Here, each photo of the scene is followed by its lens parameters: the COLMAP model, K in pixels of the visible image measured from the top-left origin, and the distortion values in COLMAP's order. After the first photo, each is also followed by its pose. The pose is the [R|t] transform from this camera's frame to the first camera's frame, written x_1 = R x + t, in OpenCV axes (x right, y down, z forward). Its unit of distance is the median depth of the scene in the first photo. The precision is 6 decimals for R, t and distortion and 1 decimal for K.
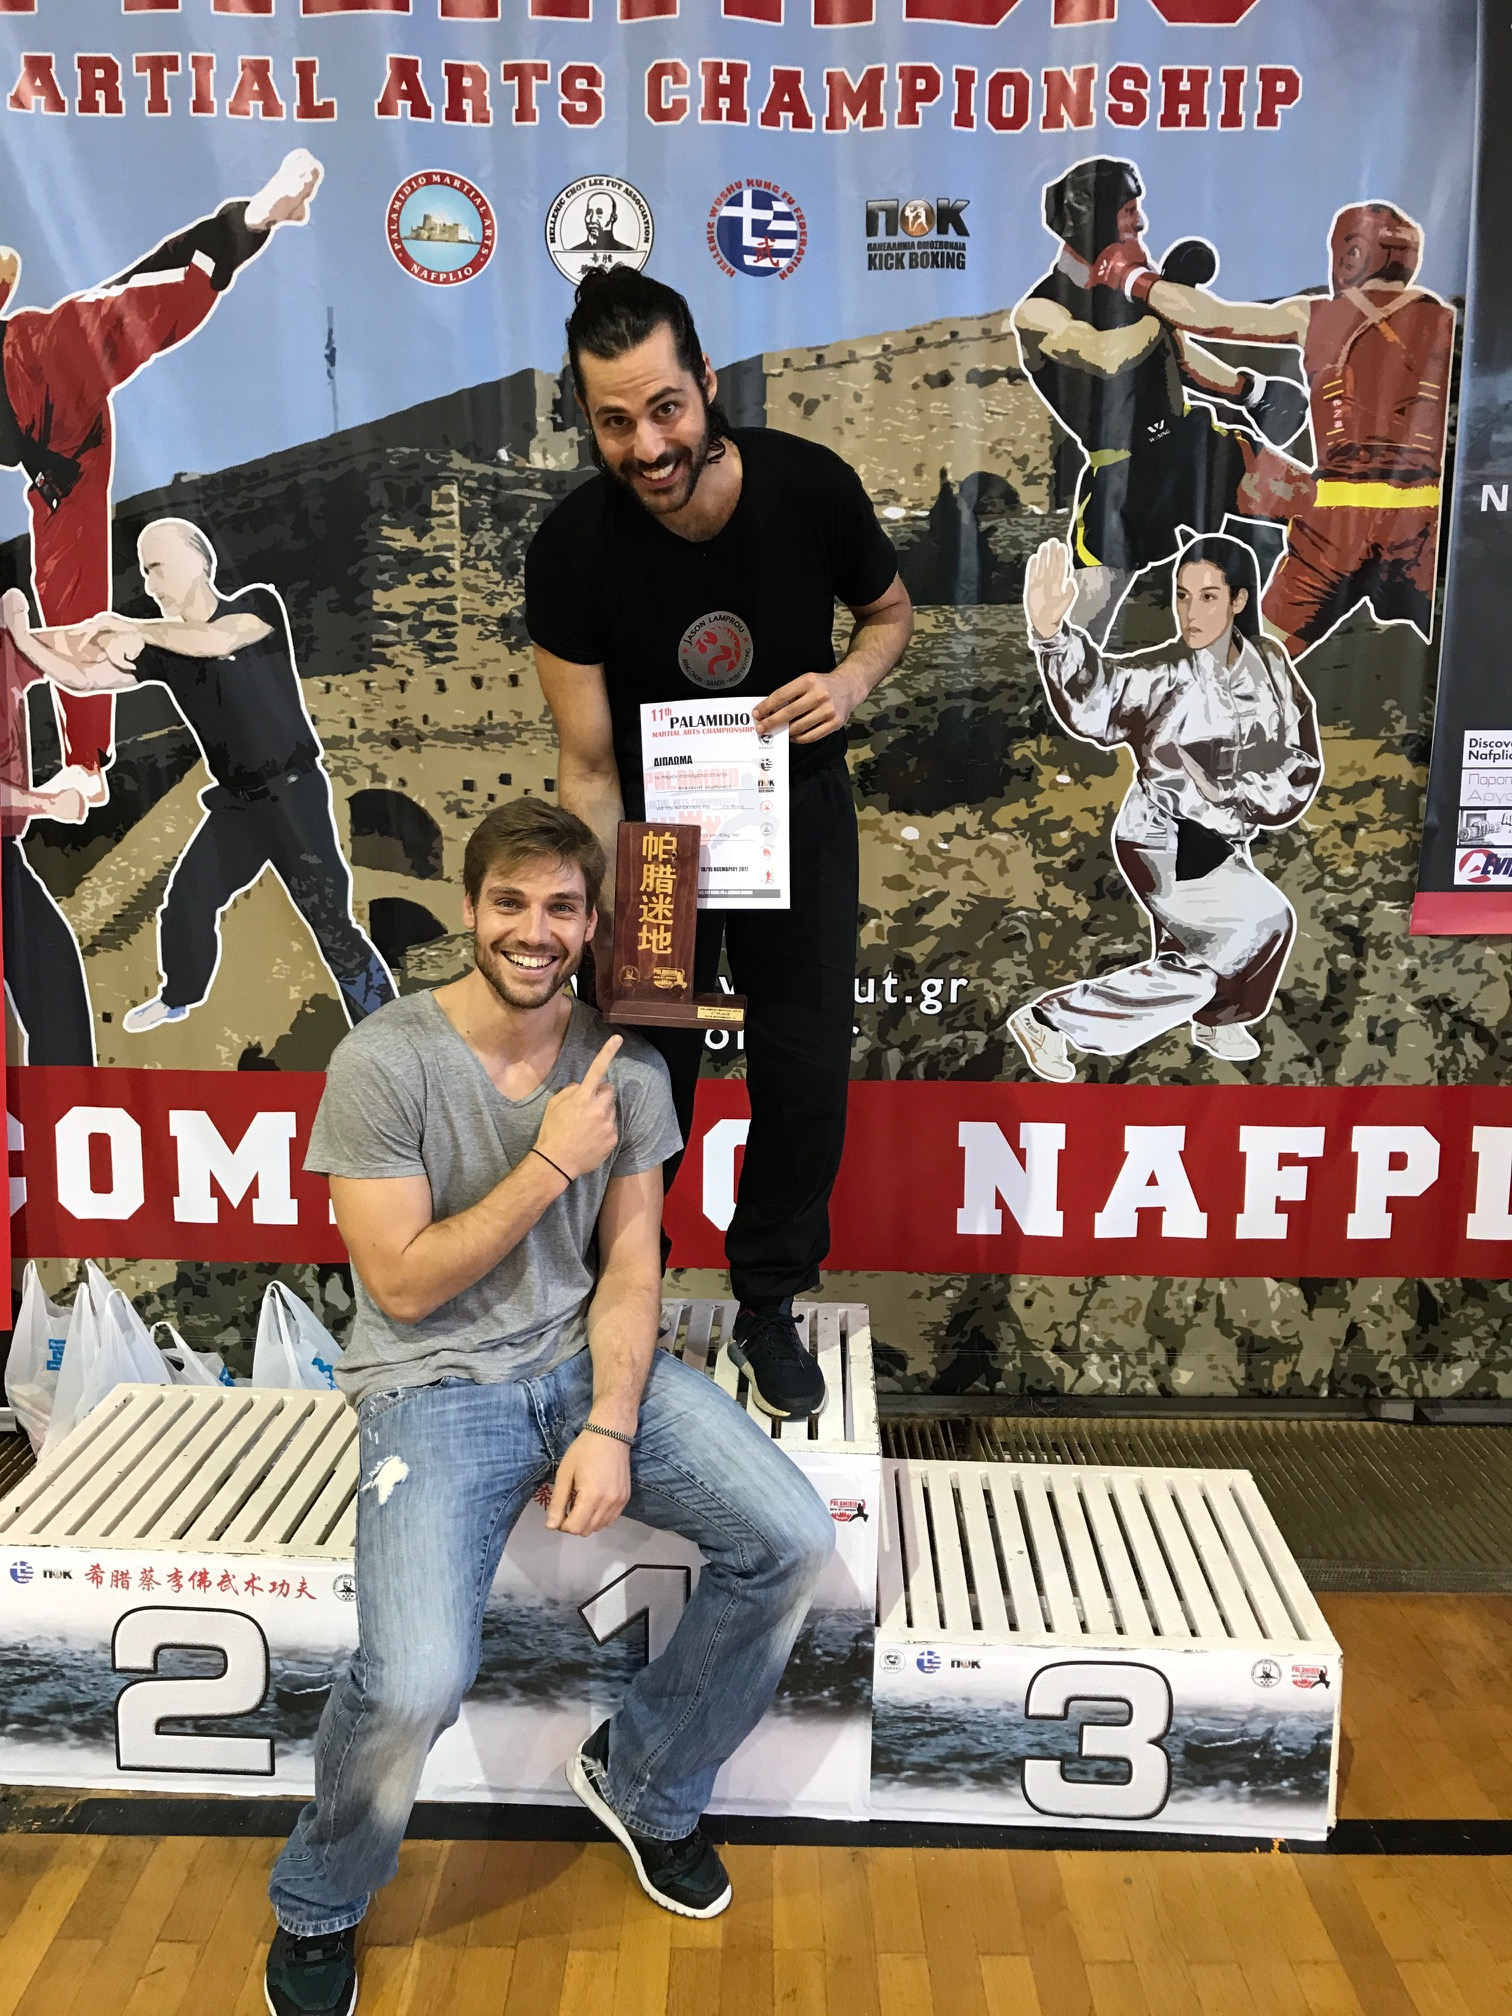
lens RADIAL K [[1700.0, 0, 756.0], [0, 1700.0, 1008.0], [0, 0, 1]] dist [-0.013630, 0.064798]
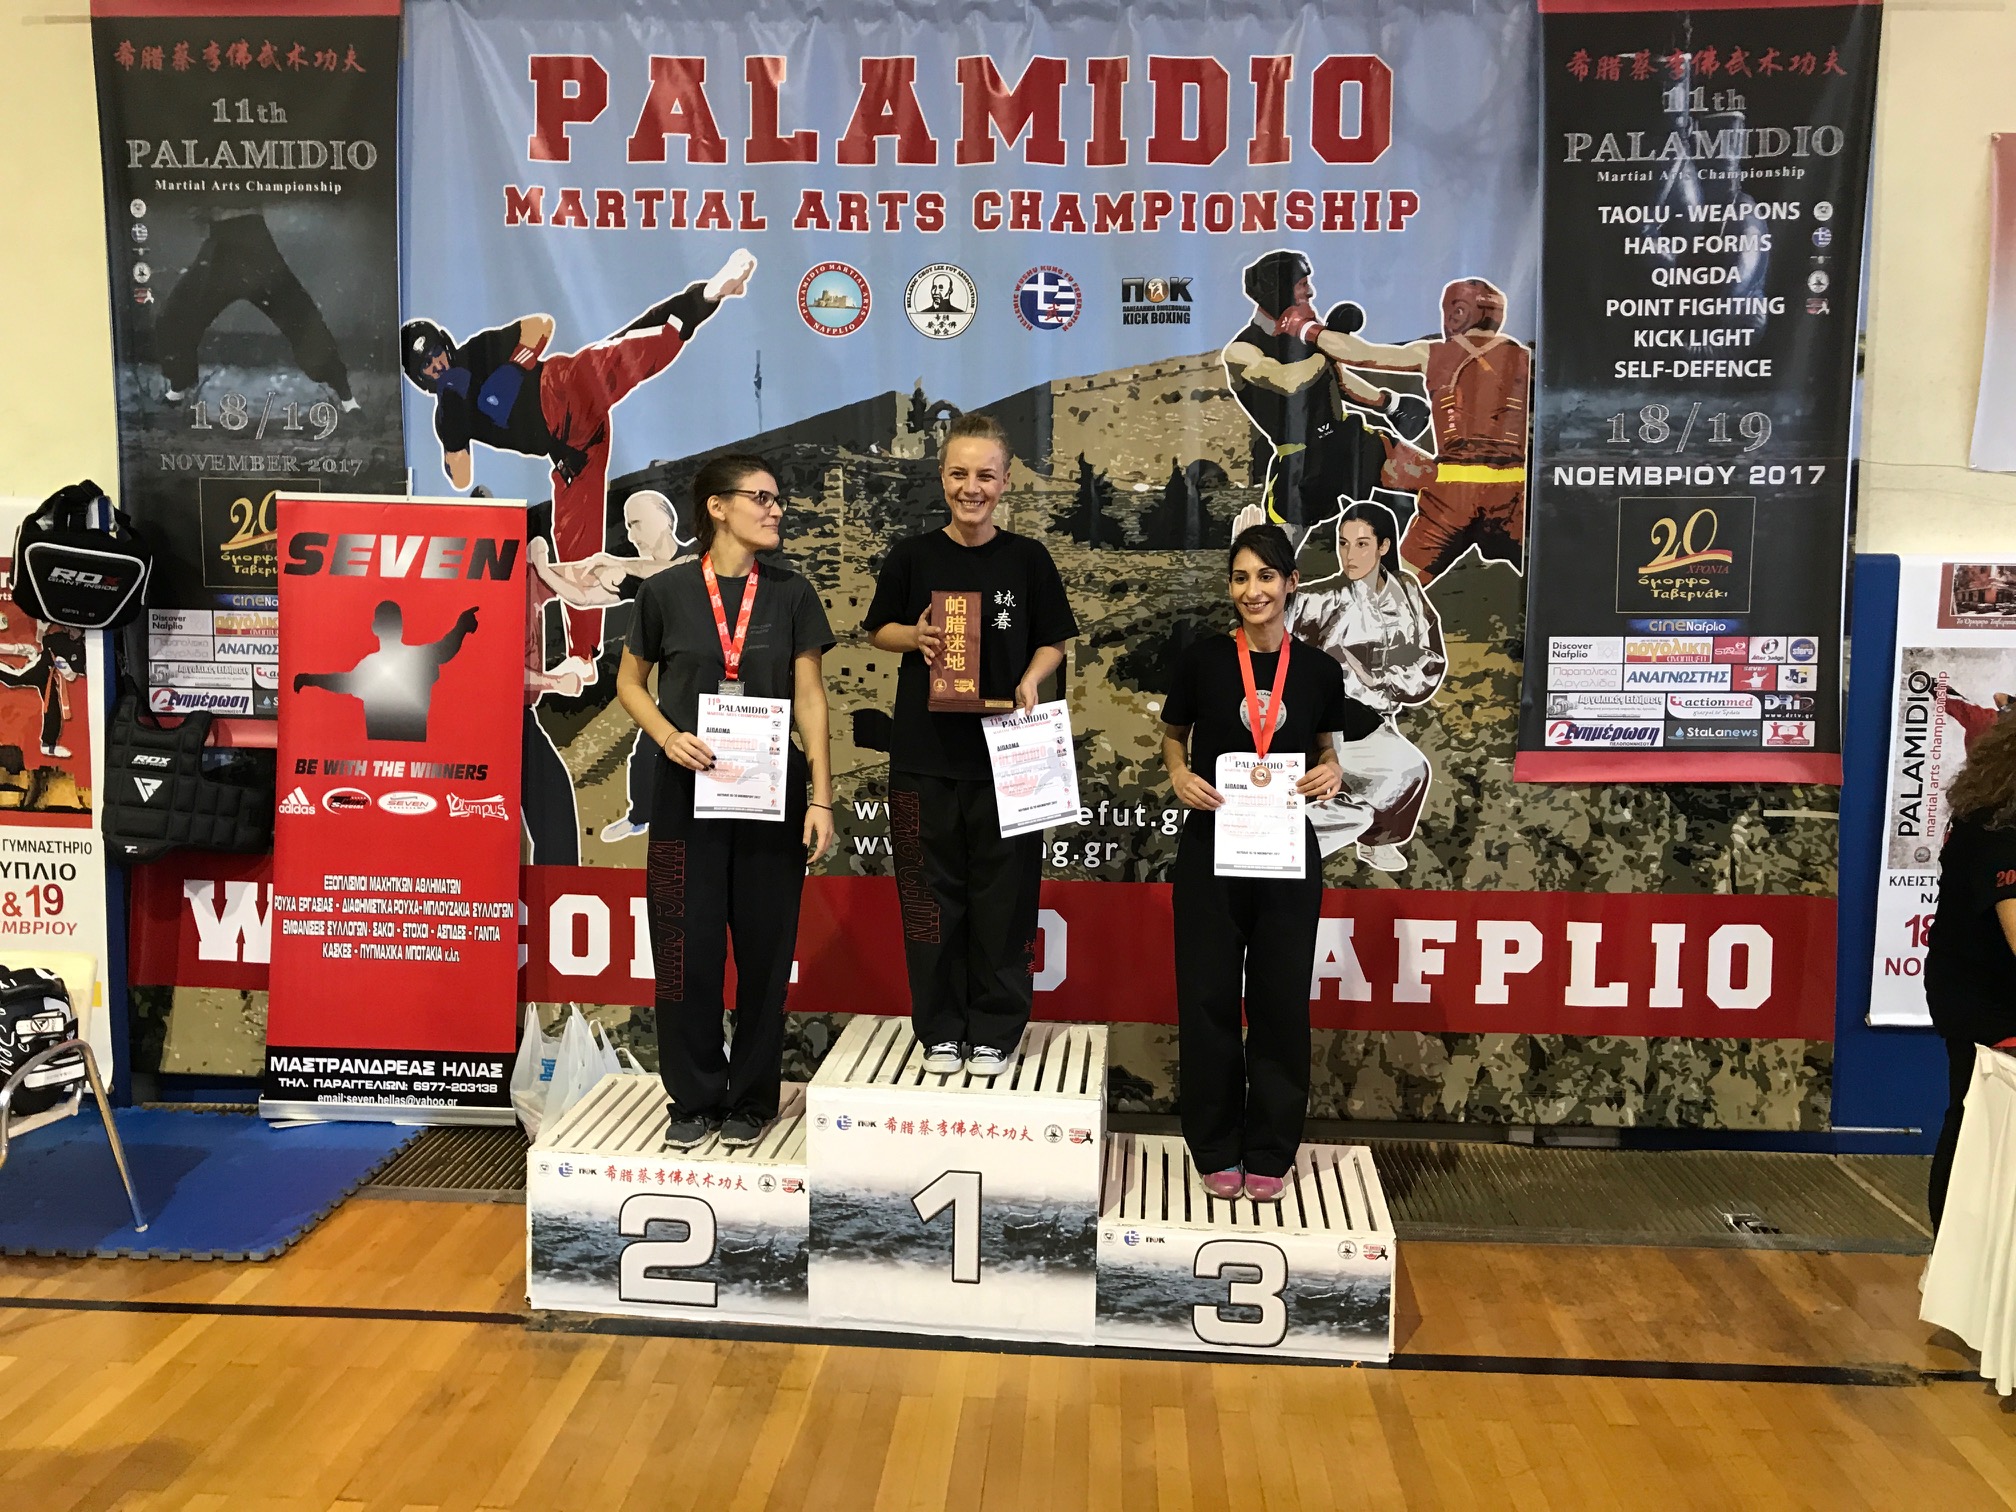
lens RADIAL K [[1687.0, 0, 1009.1], [0, 1687.0, 725.9], [0, 0, 1]] dist [0.092765, -0.301880]
pose [[0.998421, 0.006988, -0.055733, 0.050025], [-0.011255, 0.996997, -0.076618, 0.023045], [0.055030, 0.077124, 0.995502, -0.421090]]
